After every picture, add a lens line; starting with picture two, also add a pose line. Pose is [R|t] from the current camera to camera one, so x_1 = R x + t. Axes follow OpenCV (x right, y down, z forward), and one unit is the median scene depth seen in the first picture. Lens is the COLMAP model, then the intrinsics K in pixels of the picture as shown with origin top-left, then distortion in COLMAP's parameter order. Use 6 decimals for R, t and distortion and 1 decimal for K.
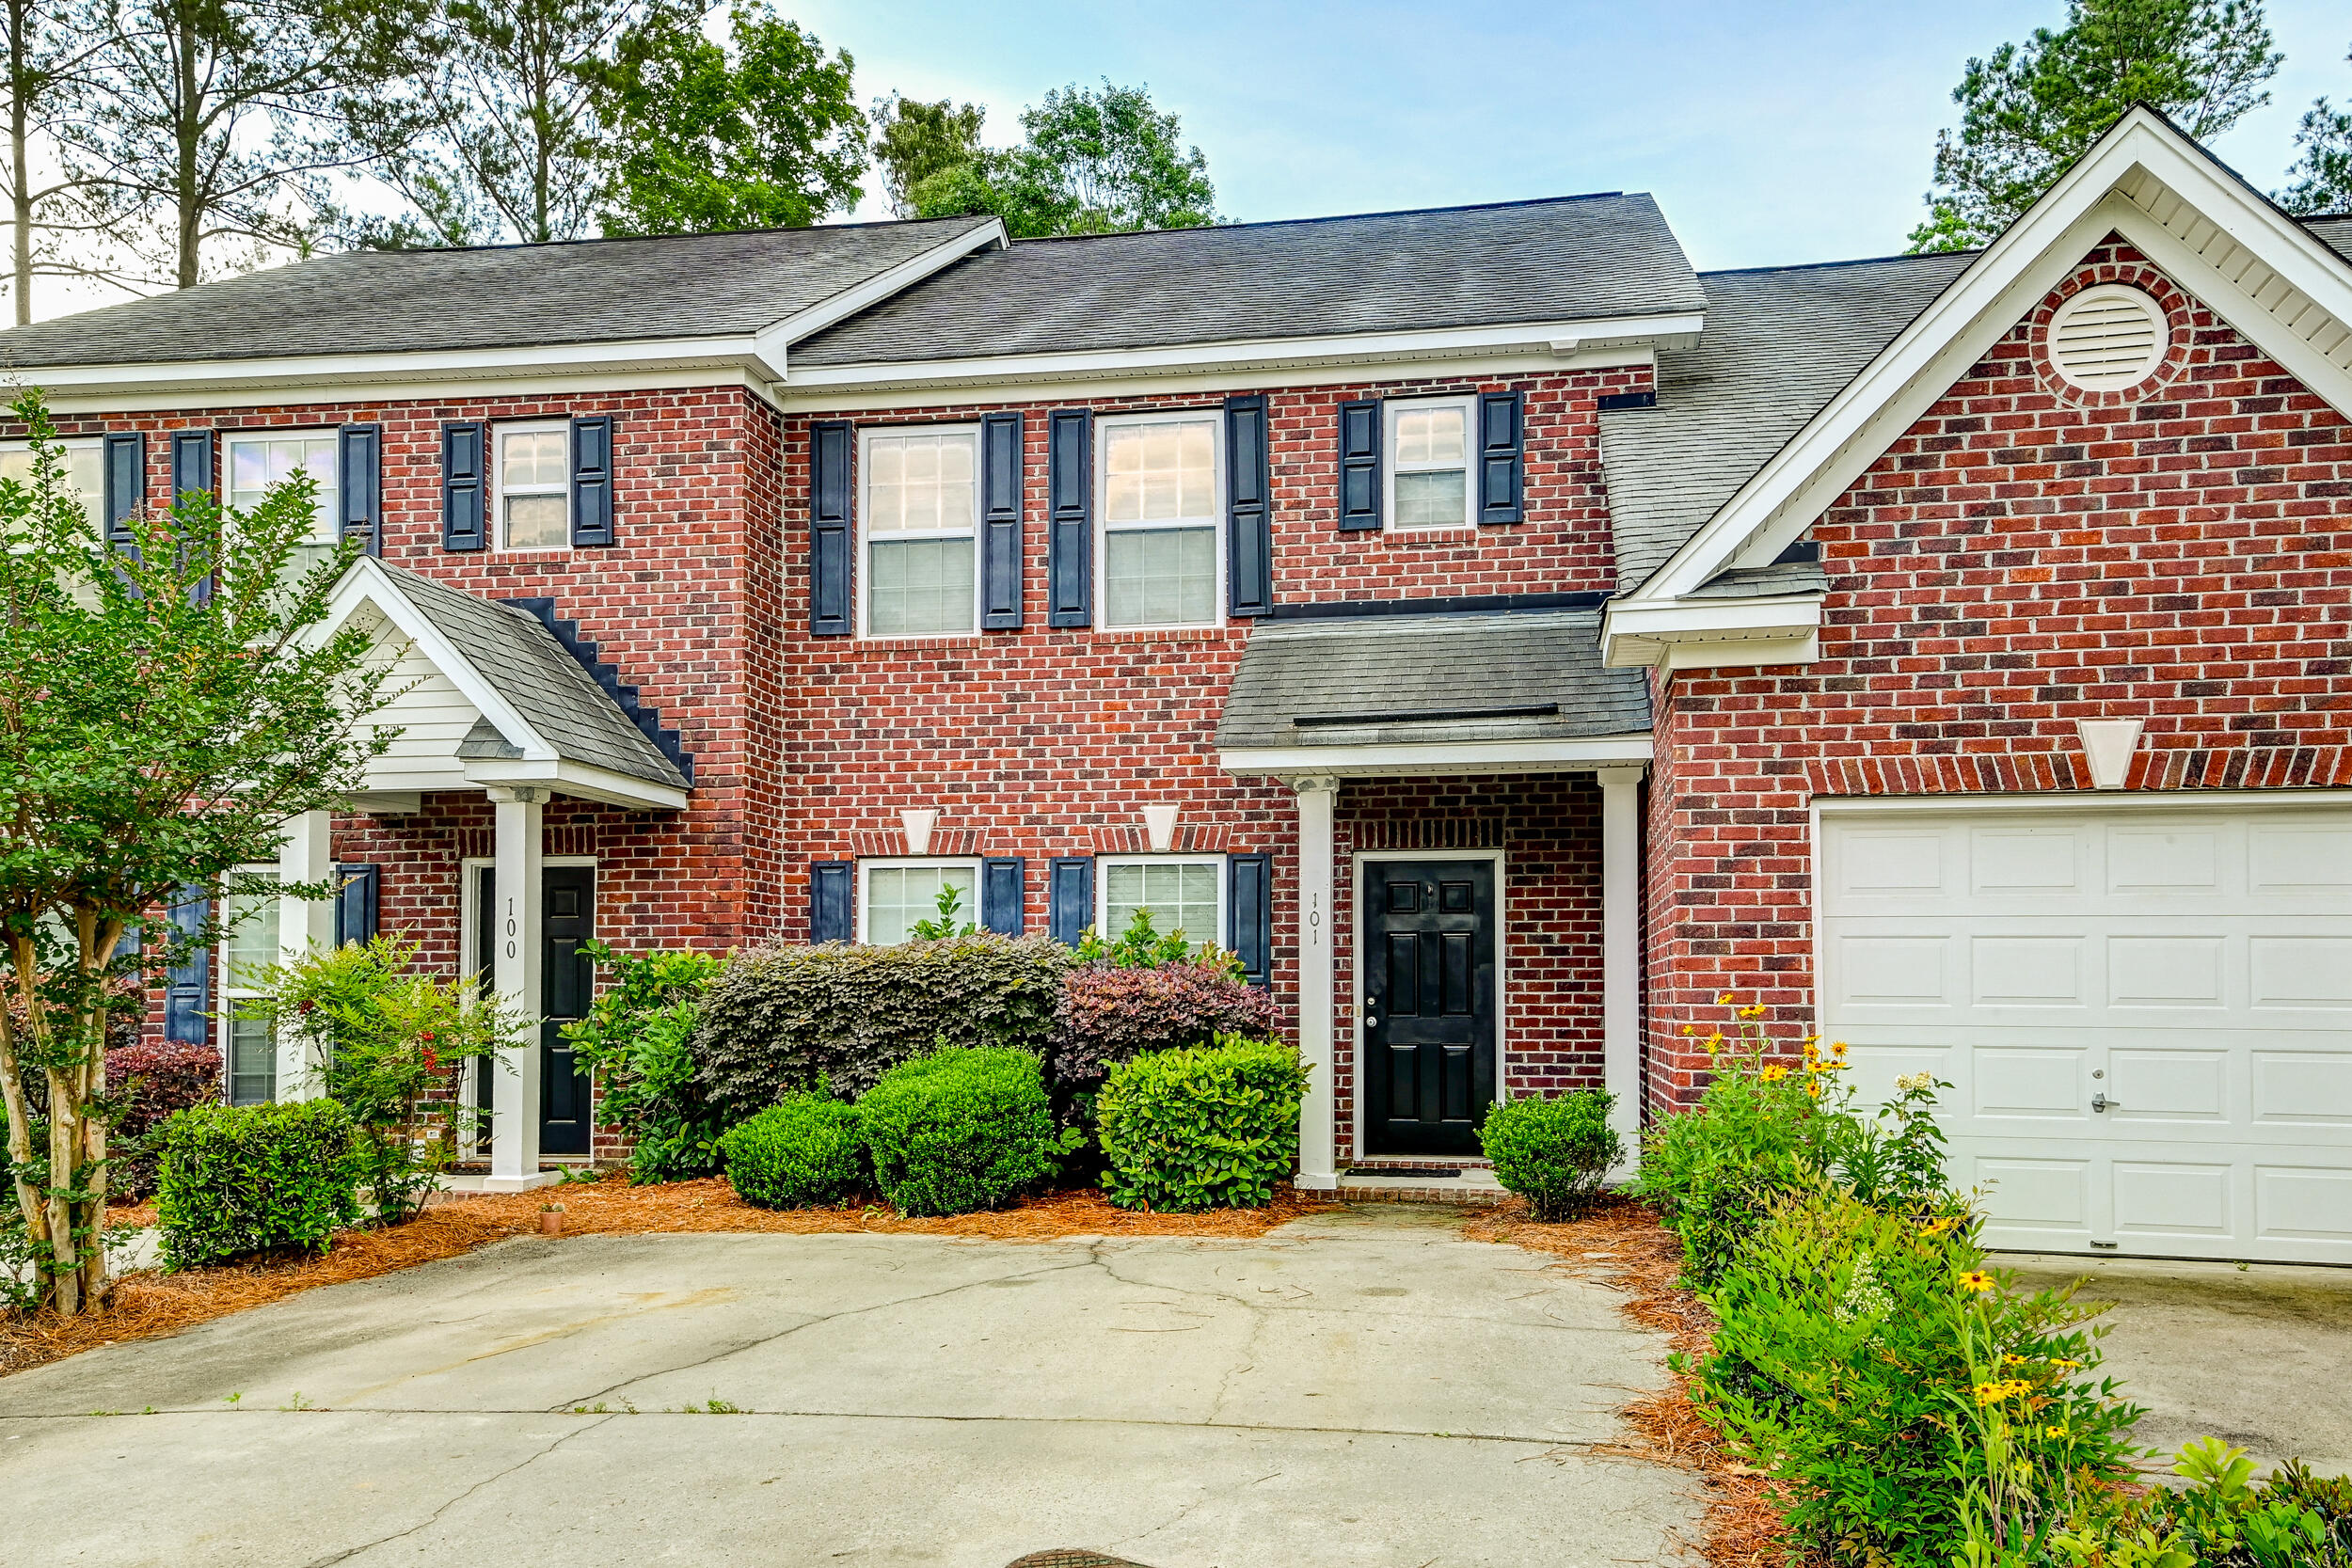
lens RADIAL K [[2347.7, 0, 1134.8], [0, 2347.7, 878.4], [0, 0, 1]] dist [0.122760, 0.032975]
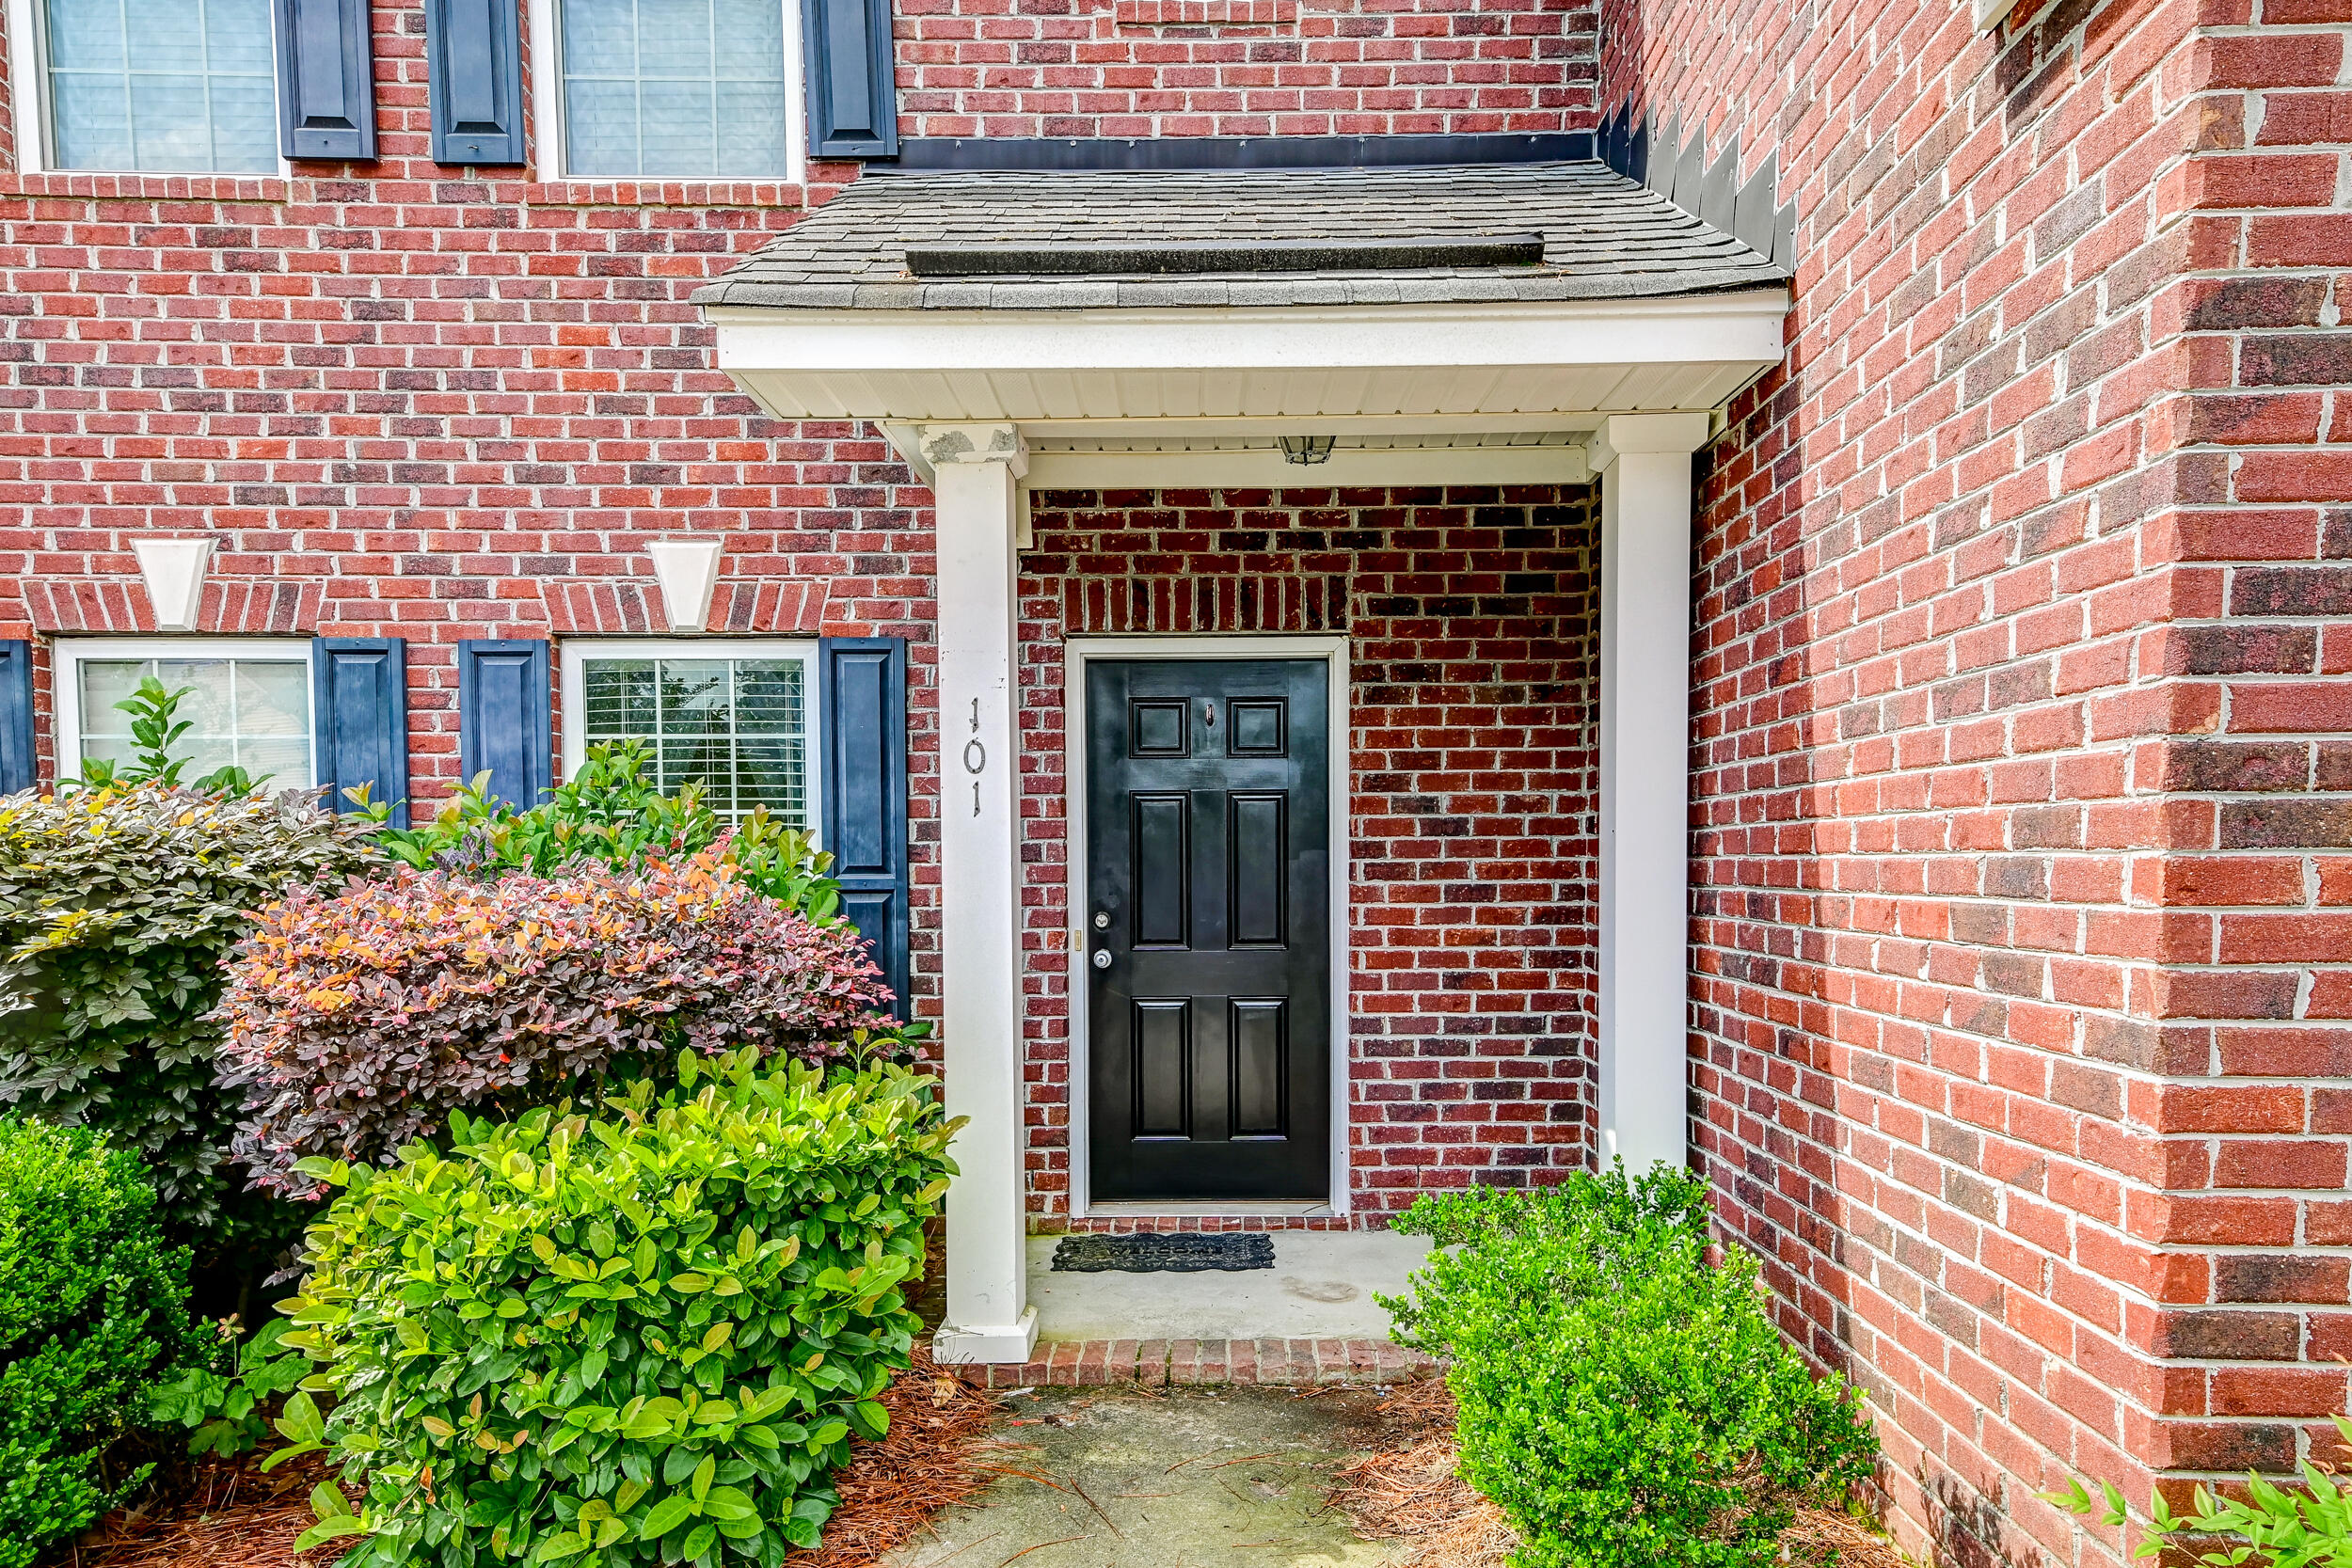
lens RADIAL K [[1534.3, 0, 1269.0], [0, 1534.3, 917.8], [0, 0, 1]] dist [0.045887, -0.000167]
pose [[0.977106, -0.015040, 0.212222, 0.064847], [-0.005293, 0.995471, 0.094918, 0.018351], [-0.212688, -0.093868, 0.972601, 0.663812]]
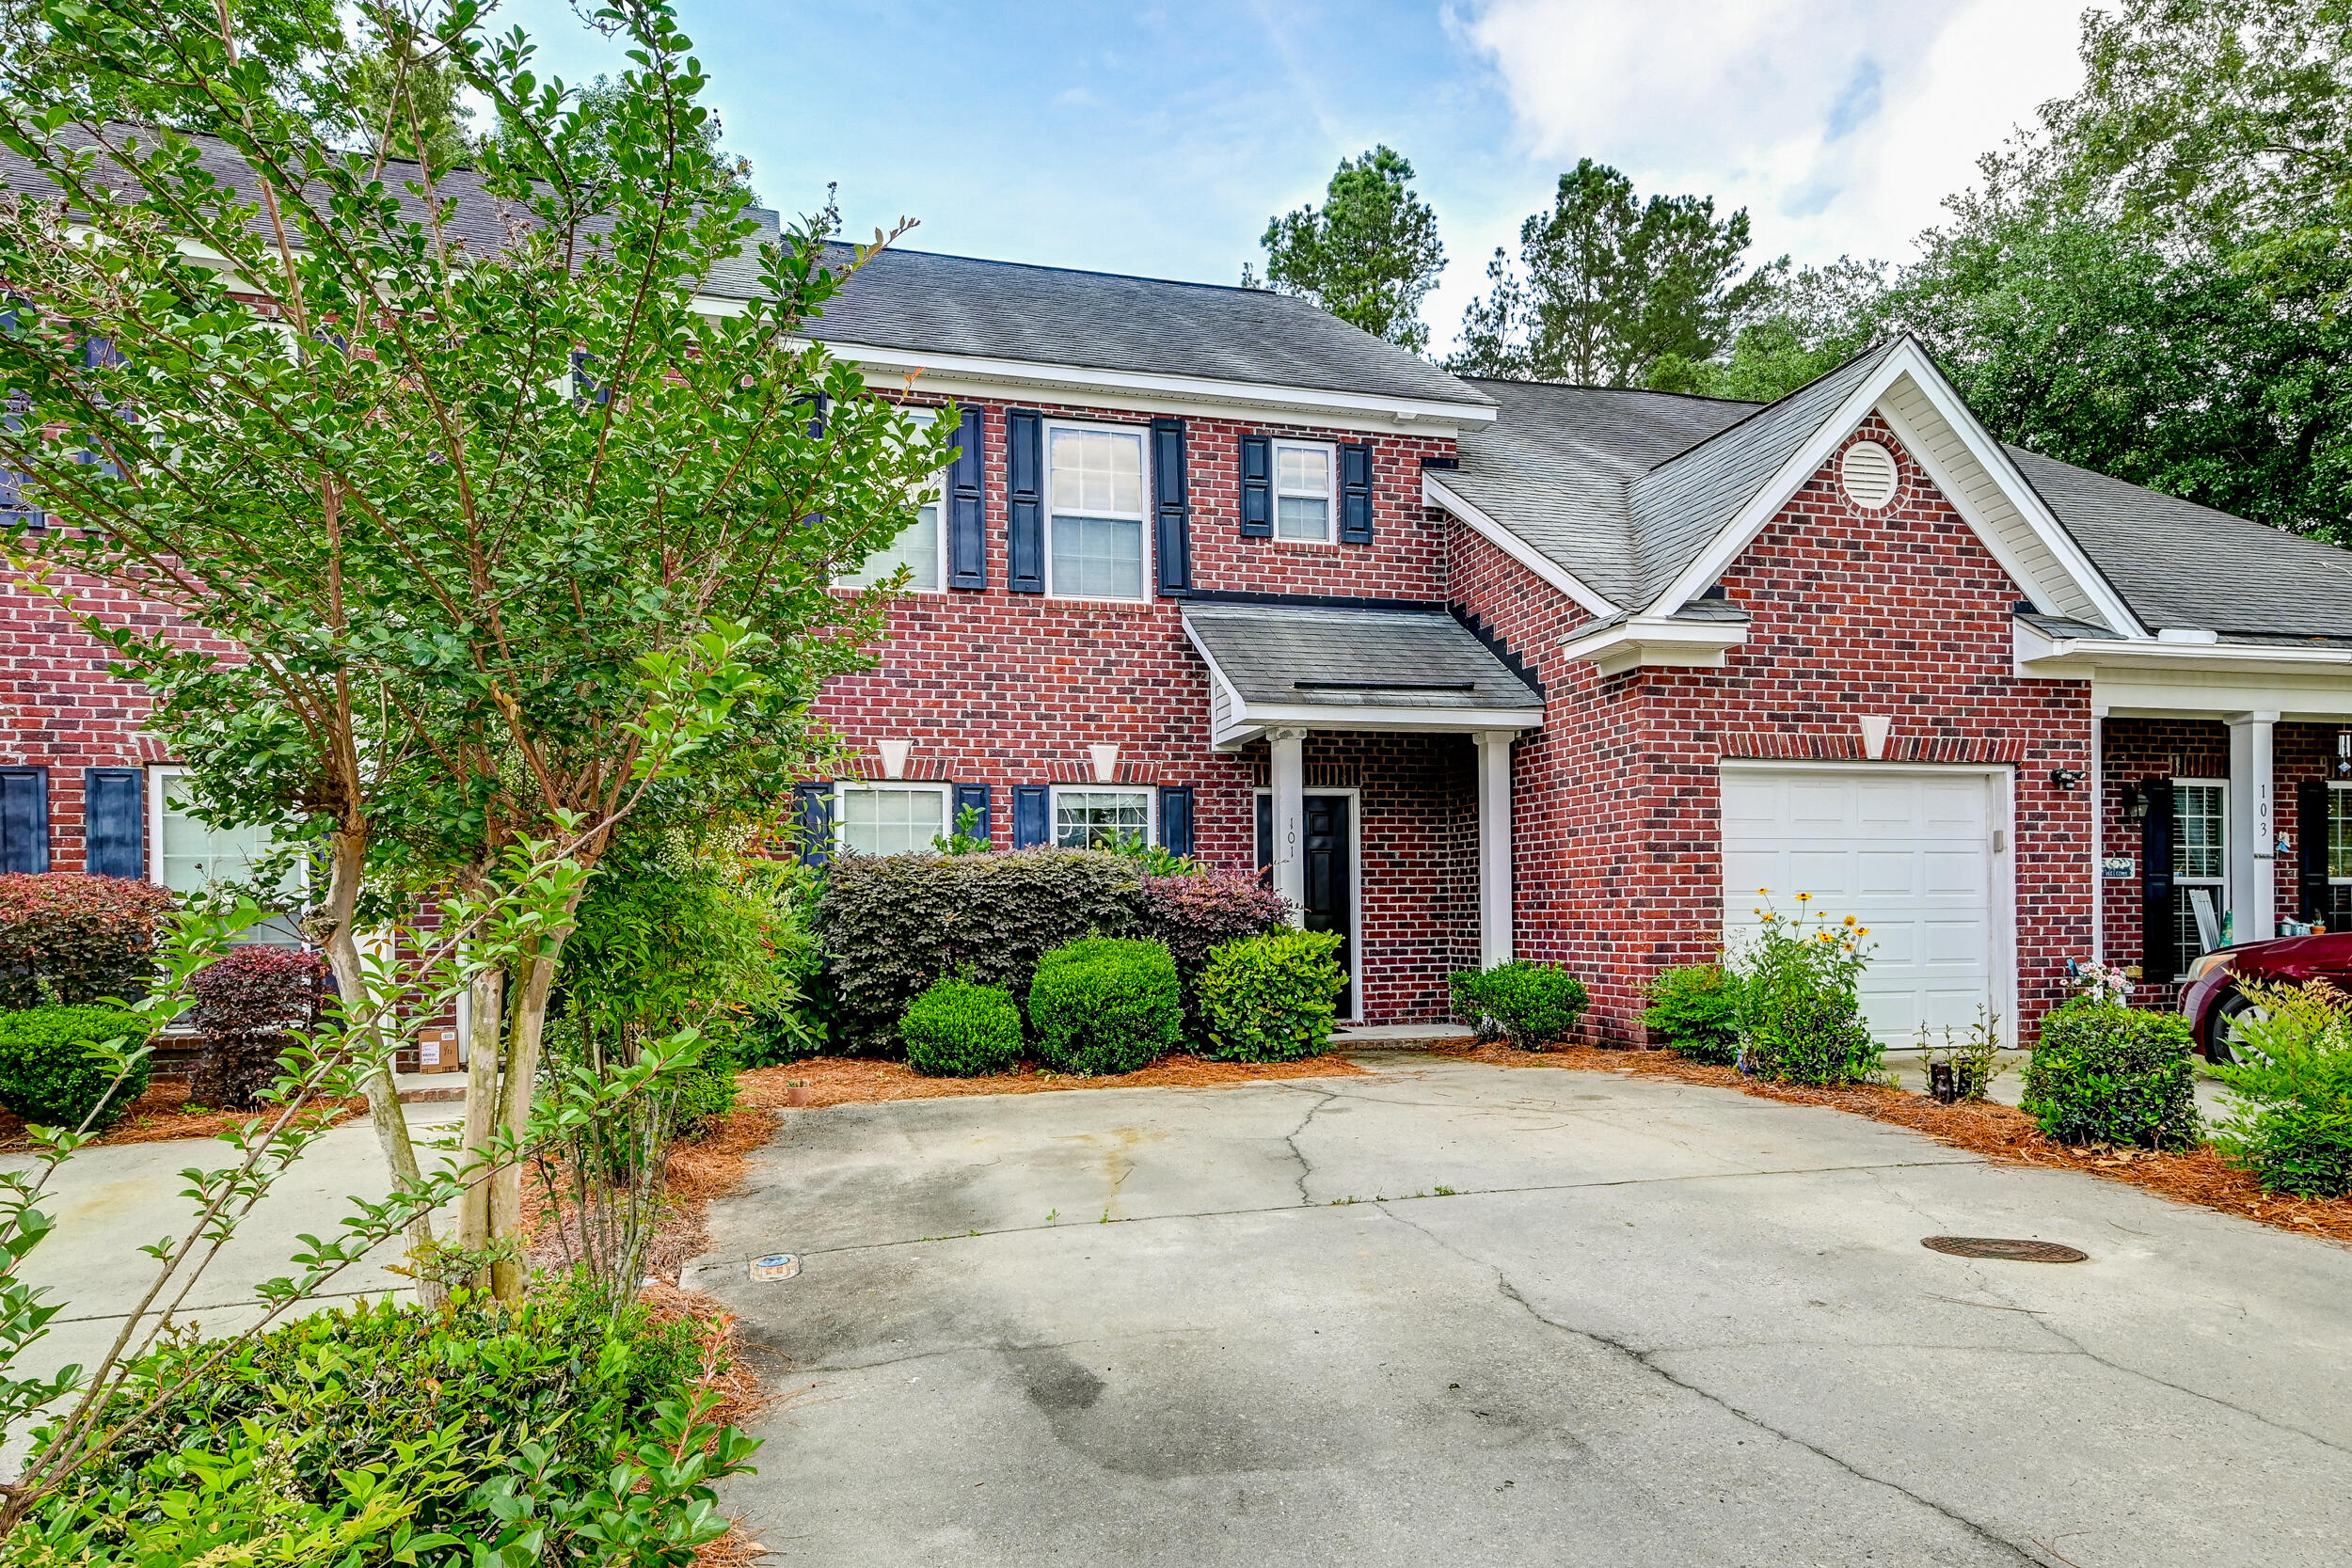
lens RADIAL K [[1973.5, 0, 1337.5], [0, 1973.5, 886.3], [0, 0, 1]] dist [0.074772, 0.014094]
pose [[0.836024, 0.000035, 0.548693, -0.472061], [-0.017028, 0.999520, 0.025881, 0.014604], [-0.548429, -0.030980, 0.835623, 0.068716]]
